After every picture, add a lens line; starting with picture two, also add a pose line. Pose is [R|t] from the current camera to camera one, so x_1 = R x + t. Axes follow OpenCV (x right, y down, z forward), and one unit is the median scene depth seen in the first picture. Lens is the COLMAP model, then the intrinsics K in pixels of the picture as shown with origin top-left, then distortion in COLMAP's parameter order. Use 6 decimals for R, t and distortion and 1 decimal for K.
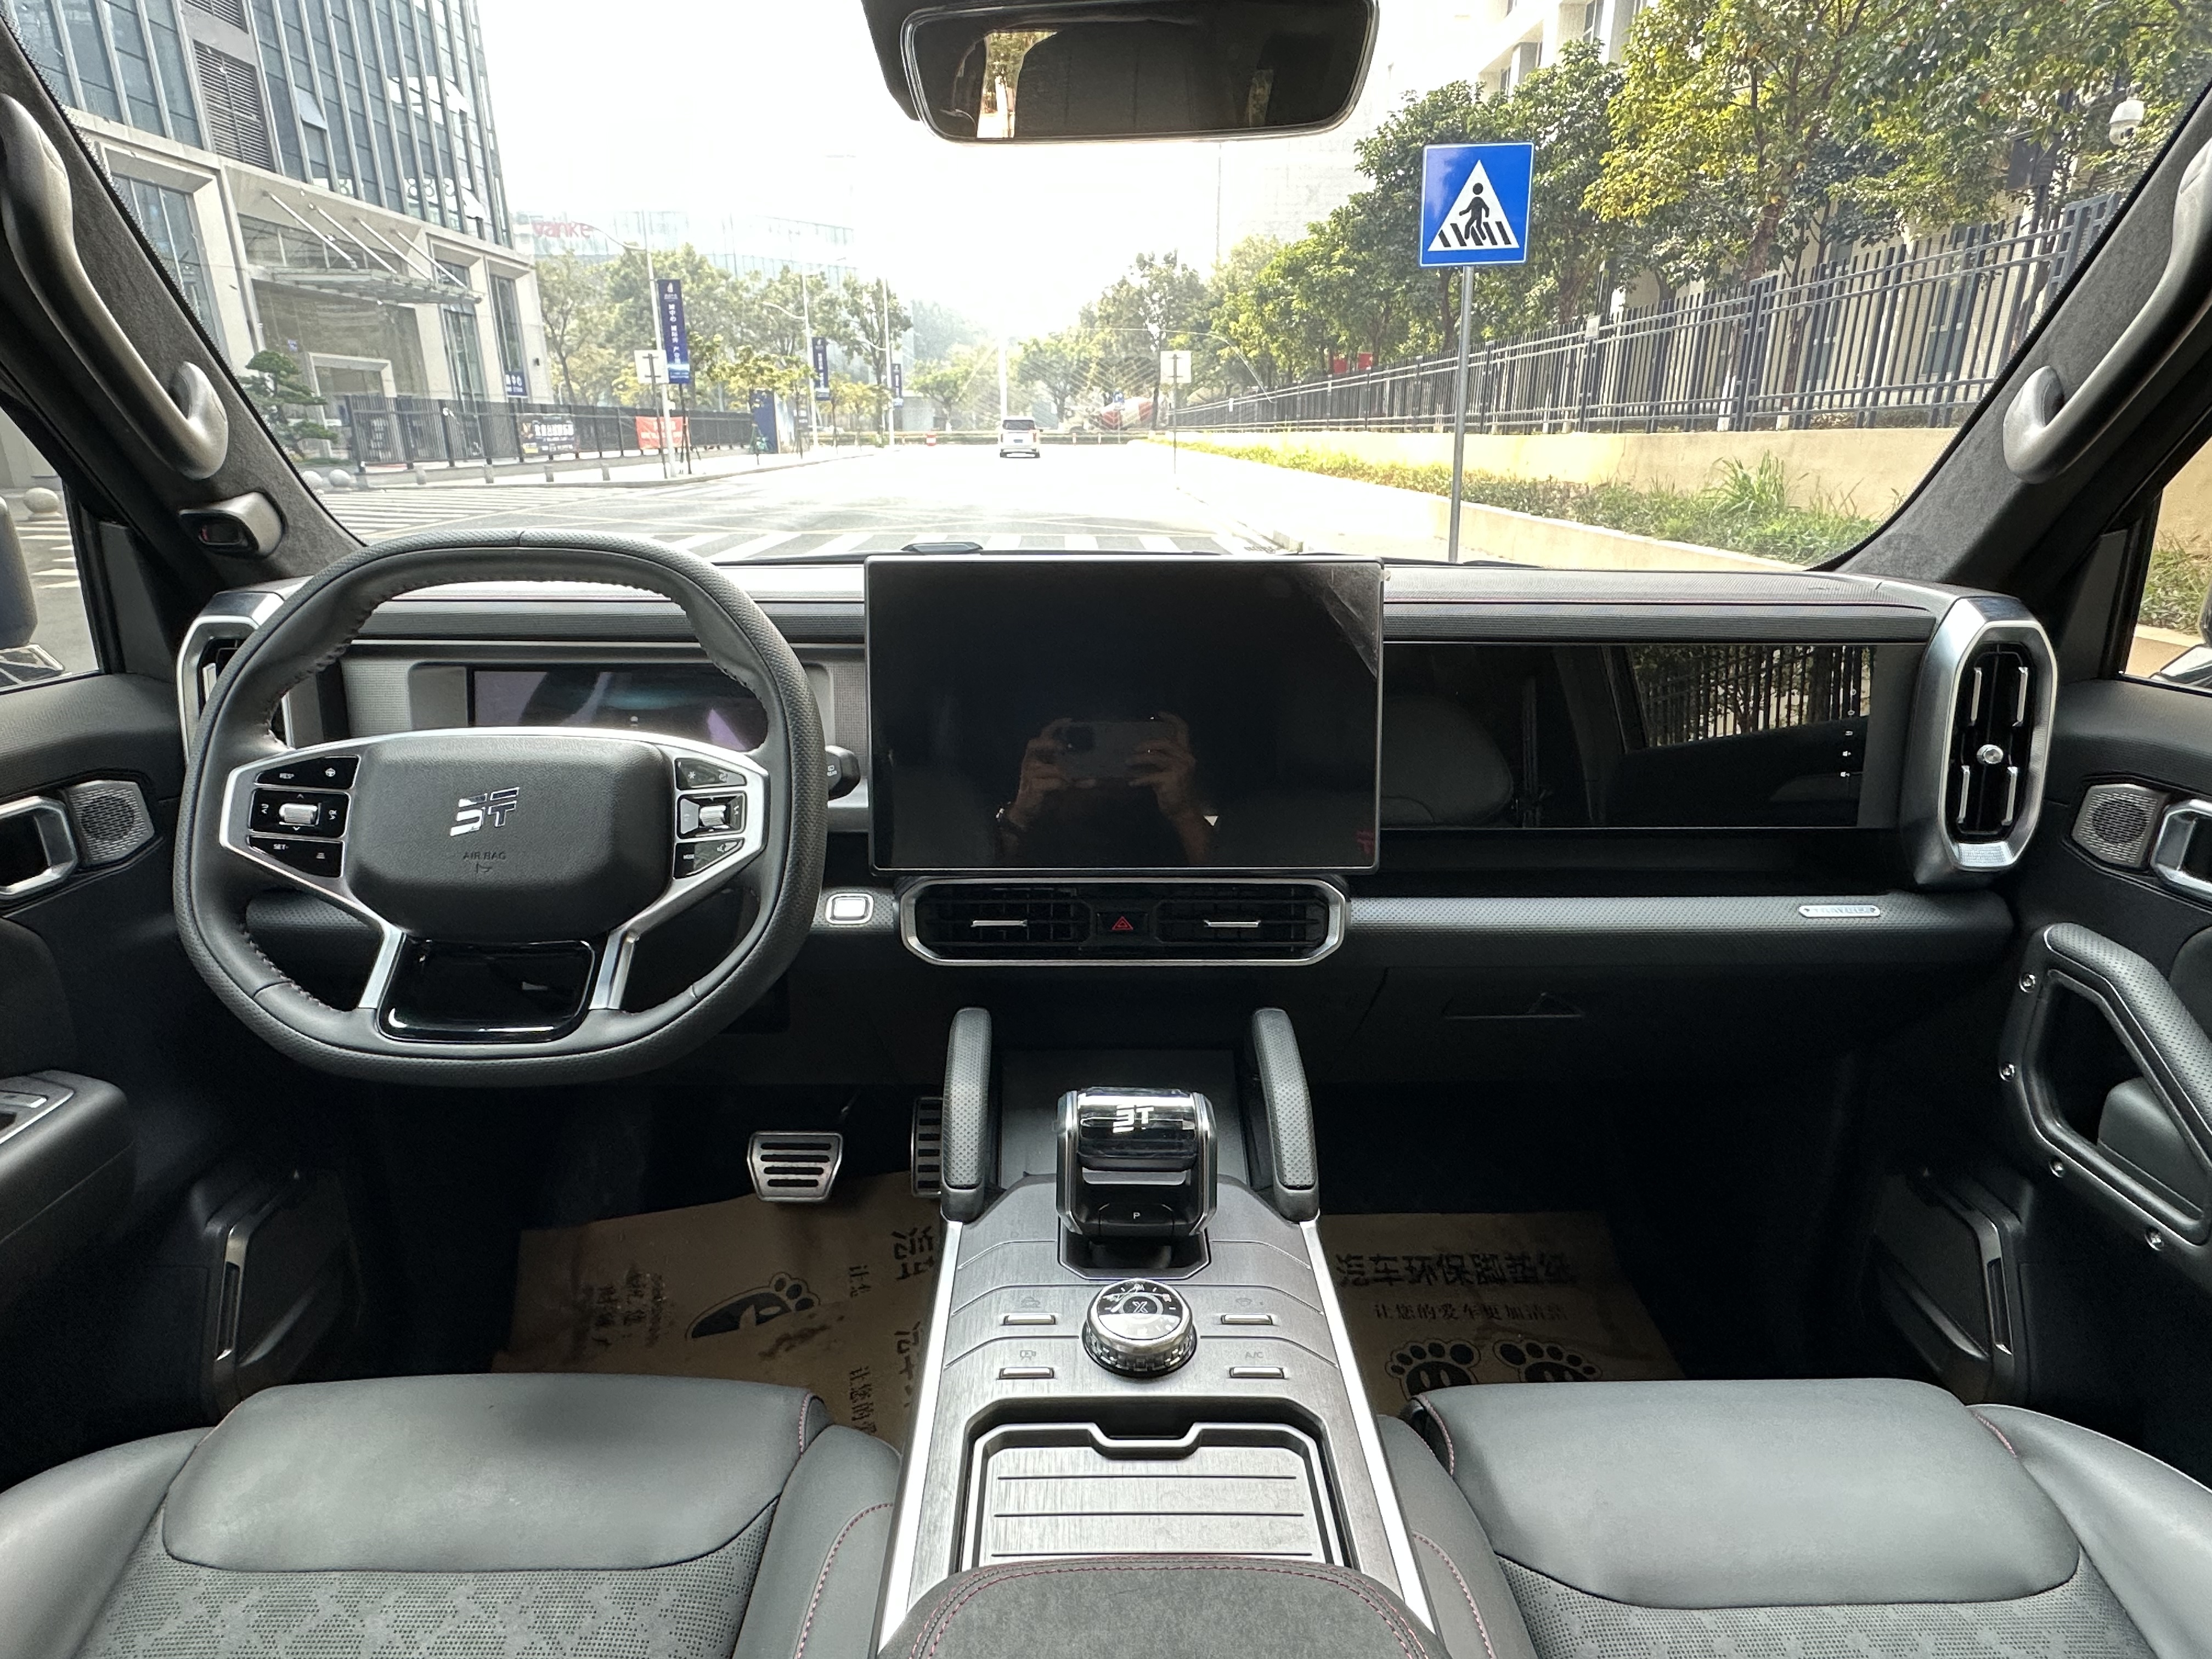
lens RADIAL K [[1174.0, 0, 1106.0], [0, 1174.0, 829.5], [0, 0, 1]] dist [-0.000172, 0.000027]
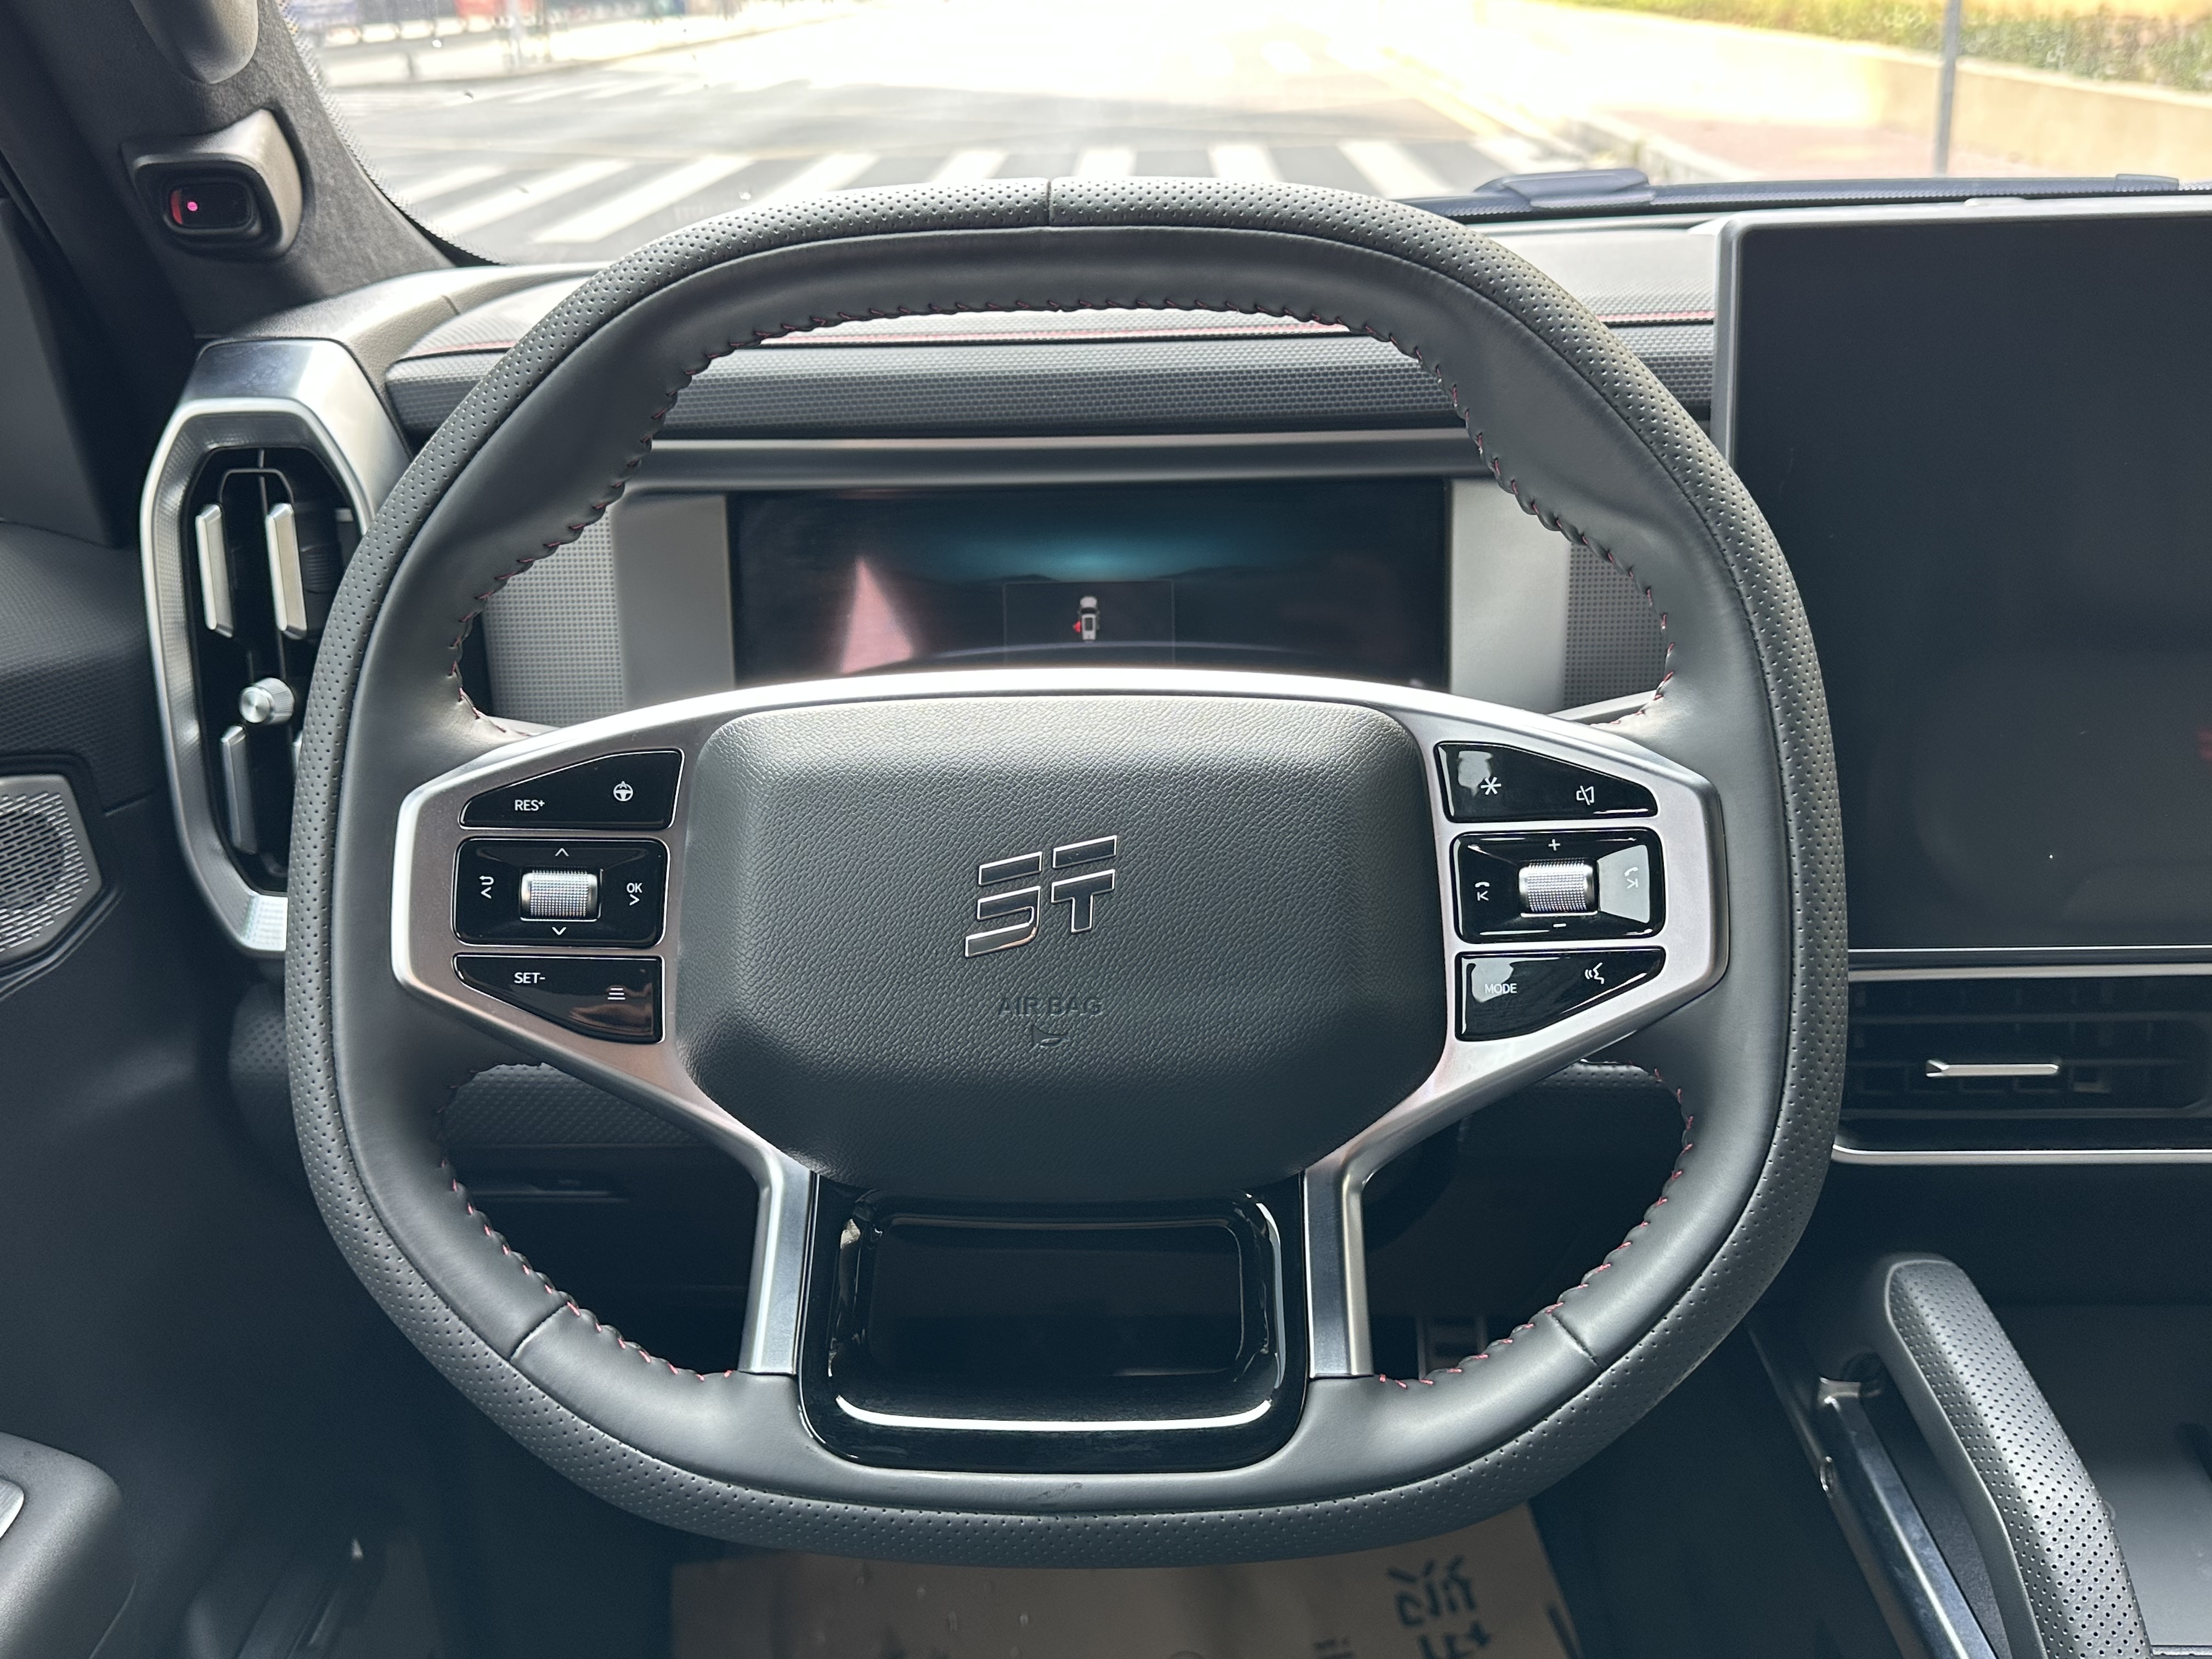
lens RADIAL K [[1946.5, 0, 1100.7], [0, 1946.5, 784.5], [0, 0, 1]] dist [0.119882, -0.240418]
pose [[0.997542, -0.014268, -0.068596, -0.428772], [0.018957, 0.997492, 0.068199, -0.091995], [0.067451, -0.069332, 0.995311, 0.309465]]
